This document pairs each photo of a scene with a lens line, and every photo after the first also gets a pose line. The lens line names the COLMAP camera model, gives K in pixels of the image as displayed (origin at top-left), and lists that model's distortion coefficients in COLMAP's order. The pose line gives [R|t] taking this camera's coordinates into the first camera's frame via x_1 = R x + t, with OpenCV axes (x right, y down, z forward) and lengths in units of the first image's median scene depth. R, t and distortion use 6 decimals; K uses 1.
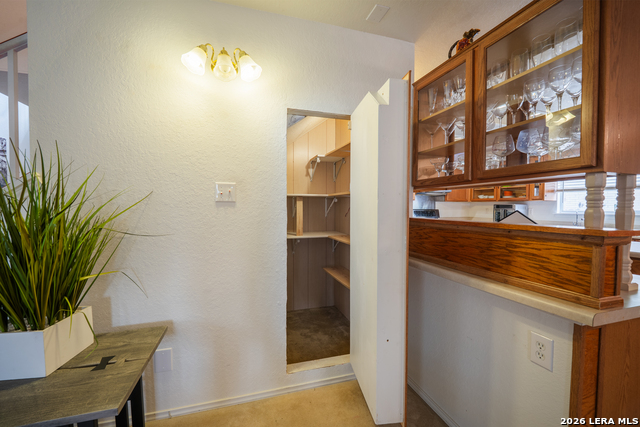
lens RADIAL K [[264.7, 0, 324.1], [0, 264.7, 215.6], [0, 0, 1]] dist [-0.001994, -0.004592]
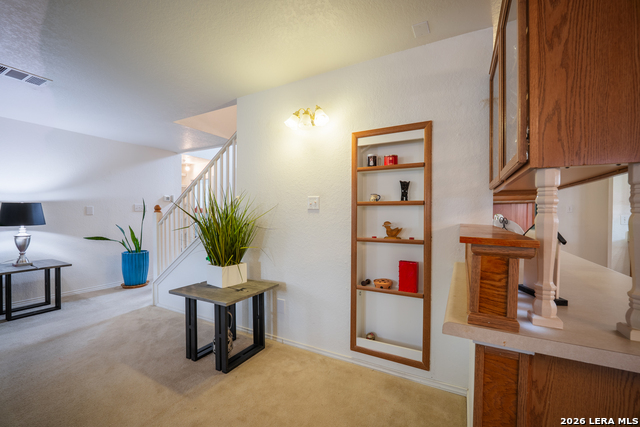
lens RADIAL K [[264.7, 0, 316.5], [0, 264.7, 215.5], [0, 0, 1]] dist [-0.001994, -0.004592]
pose [[0.693969, 0.005204, -0.719986, 0.741580], [-0.028179, 0.999404, -0.019937, 0.011152], [0.719453, 0.034124, 0.693702, -0.005119]]
